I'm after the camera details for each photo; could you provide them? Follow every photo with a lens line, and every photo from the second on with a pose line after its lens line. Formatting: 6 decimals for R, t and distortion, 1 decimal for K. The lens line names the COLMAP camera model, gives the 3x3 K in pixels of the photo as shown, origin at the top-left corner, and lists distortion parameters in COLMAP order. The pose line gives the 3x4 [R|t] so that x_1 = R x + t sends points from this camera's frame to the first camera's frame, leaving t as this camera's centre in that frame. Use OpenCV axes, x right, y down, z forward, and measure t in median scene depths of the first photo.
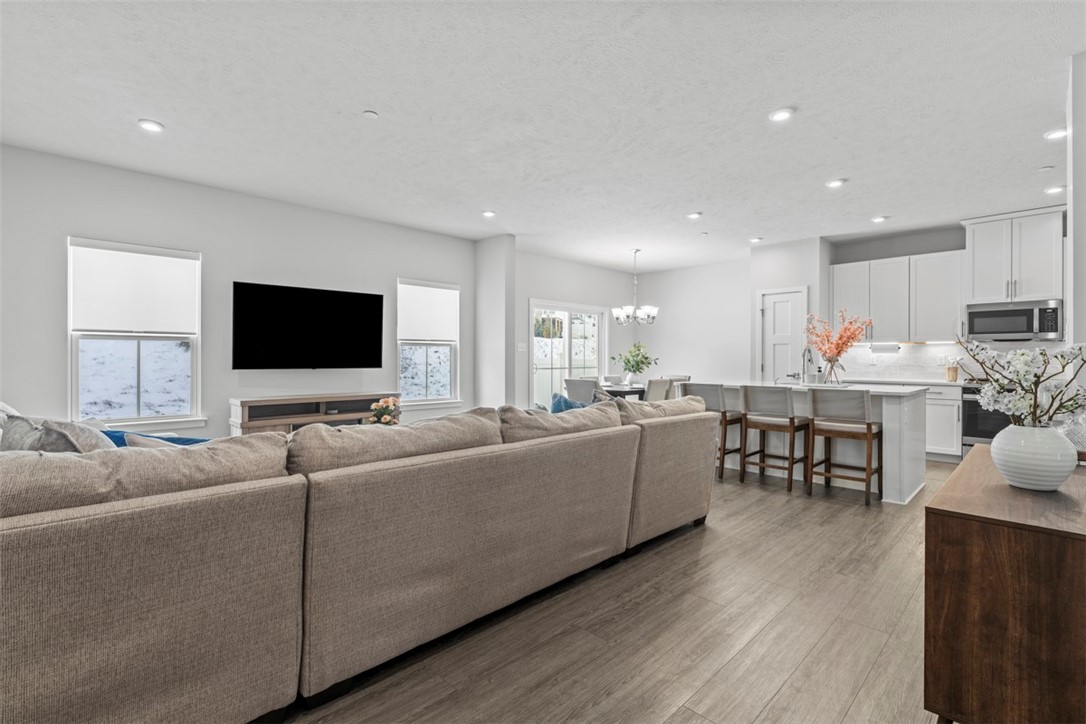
lens RADIAL K [[490.5, 0, 546.8], [0, 490.5, 359.2], [0, 0, 1]] dist [-0.008672, 0.003179]
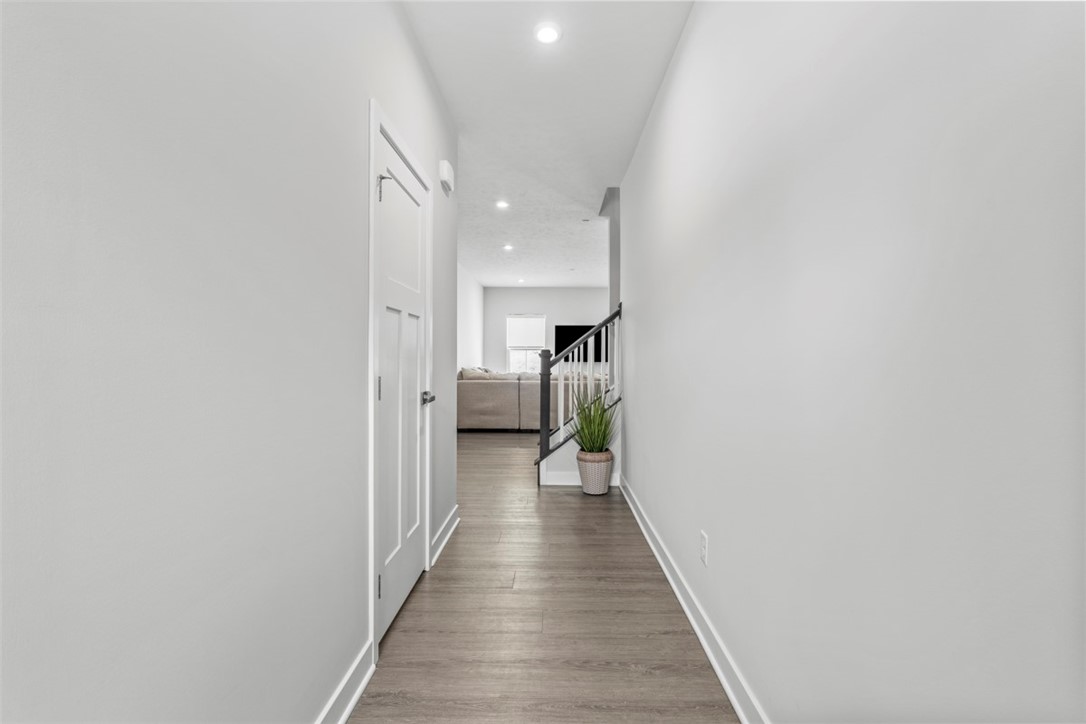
lens RADIAL K [[490.5, 0, 542.1], [0, 490.5, 354.6], [0, 0, 1]] dist [-0.008672, 0.003179]
pose [[0.703784, -0.004665, -0.710399, 1.090445], [-0.002585, 0.999955, -0.009127, 0.006755], [0.710409, 0.008260, 0.703740, -0.790828]]
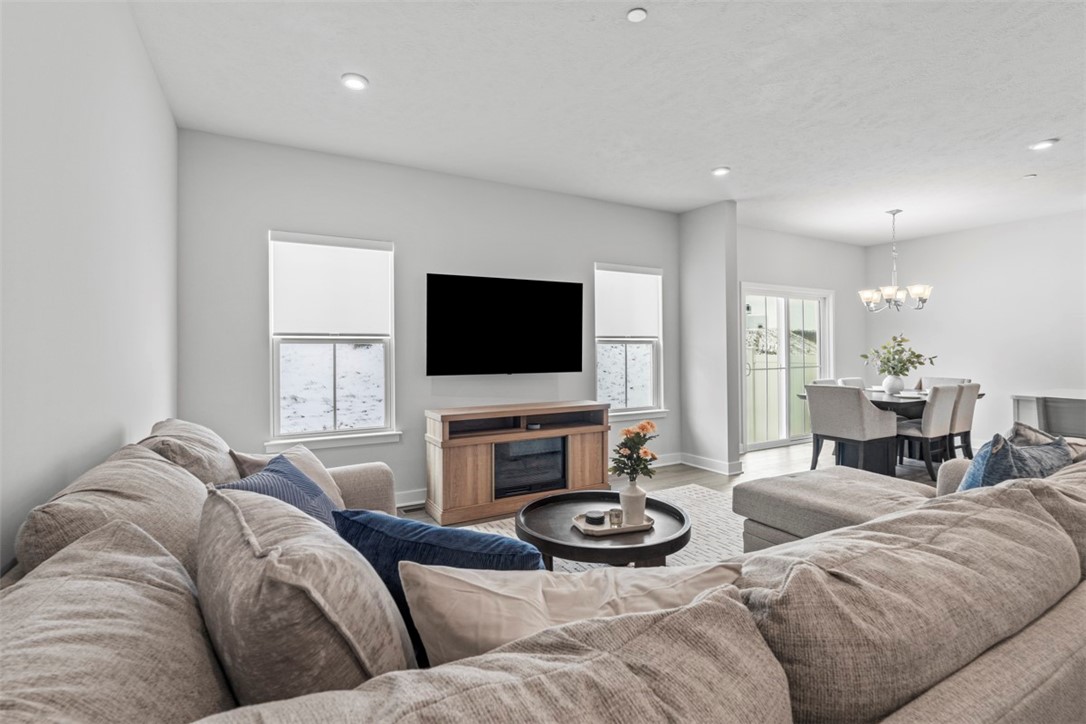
lens RADIAL K [[490.5, 0, 542.4], [0, 490.5, 351.0], [0, 0, 1]] dist [-0.008672, 0.003179]
pose [[0.967903, -0.009248, -0.251154, -0.245298], [0.008904, 0.999957, -0.002504, -0.020071], [0.251166, 0.000188, 0.967944, 0.230851]]
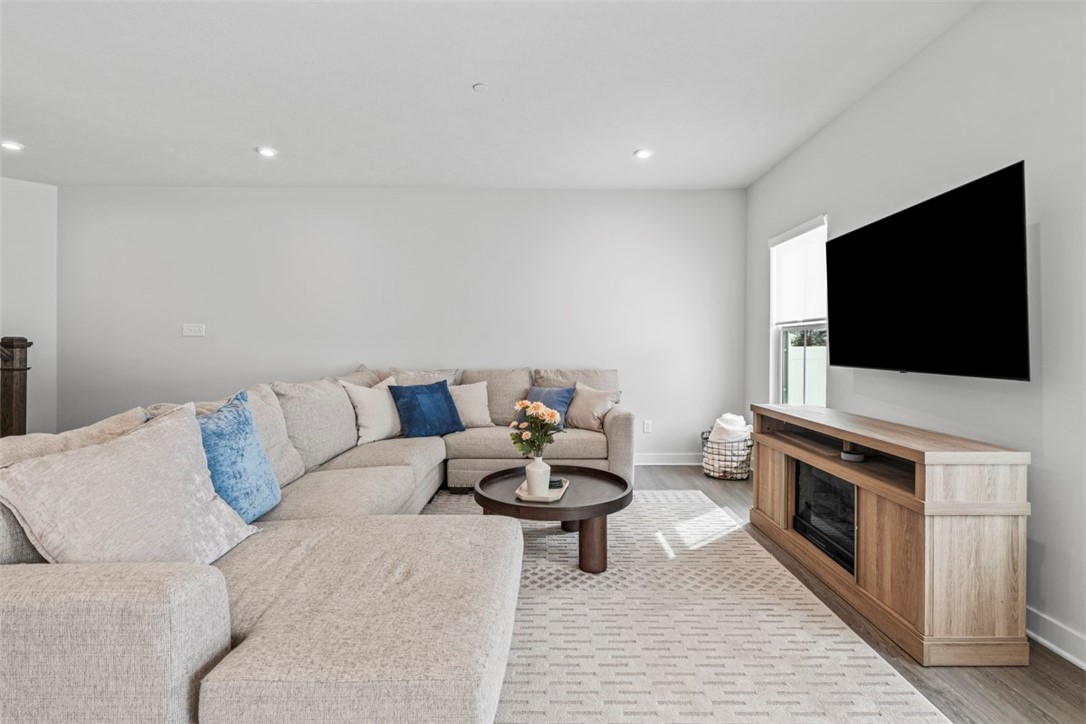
lens RADIAL K [[490.5, 0, 543.5], [0, 490.5, 351.4], [0, 0, 1]] dist [-0.008672, 0.003179]
pose [[-0.693807, -0.000640, -0.720160, 0.160769], [-0.008763, 0.999933, 0.007553, -0.001947], [0.720107, 0.011551, -0.693767, 1.268457]]
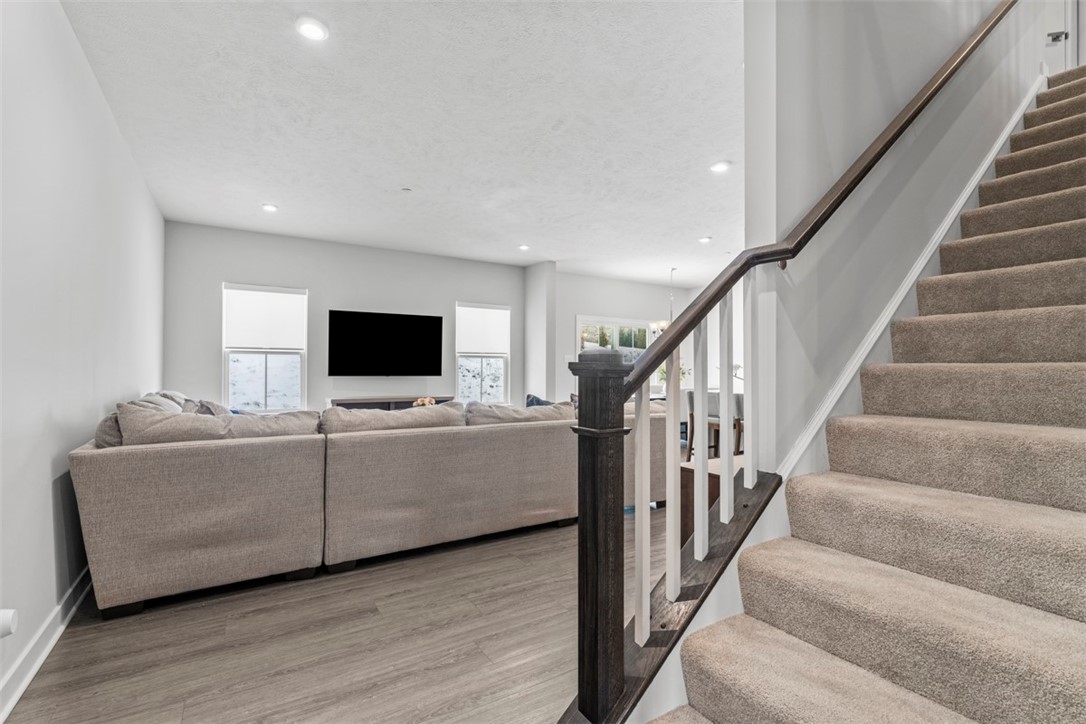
lens RADIAL K [[490.5, 0, 545.7], [0, 490.5, 366.6], [0, 0, 1]] dist [-0.008672, 0.003179]
pose [[0.978611, 0.002544, -0.205702, 0.221586], [-0.003759, 0.999978, -0.005515, 0.000360], [0.205683, 0.006170, 0.978599, -0.191776]]
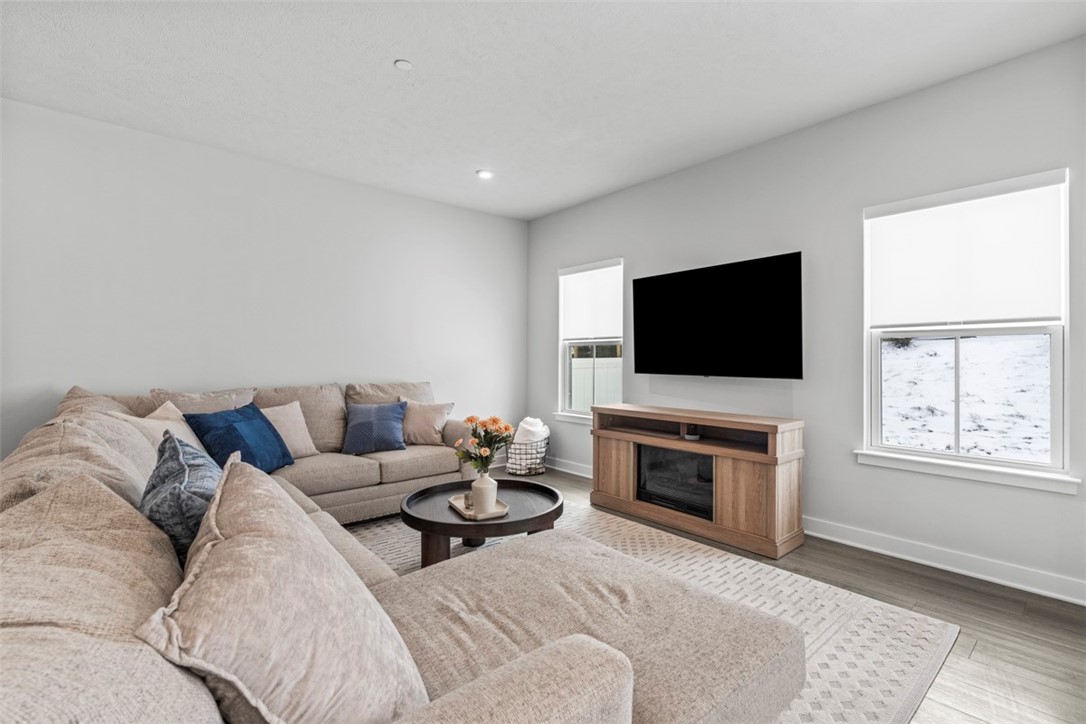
lens RADIAL K [[490.5, 0, 544.1], [0, 490.5, 358.4], [0, 0, 1]] dist [-0.008672, 0.003179]
pose [[-0.054629, -0.005561, -0.998491, 0.319419], [-0.006325, 0.999966, -0.005223, -0.001874], [0.998487, 0.006030, -0.054663, 0.934986]]
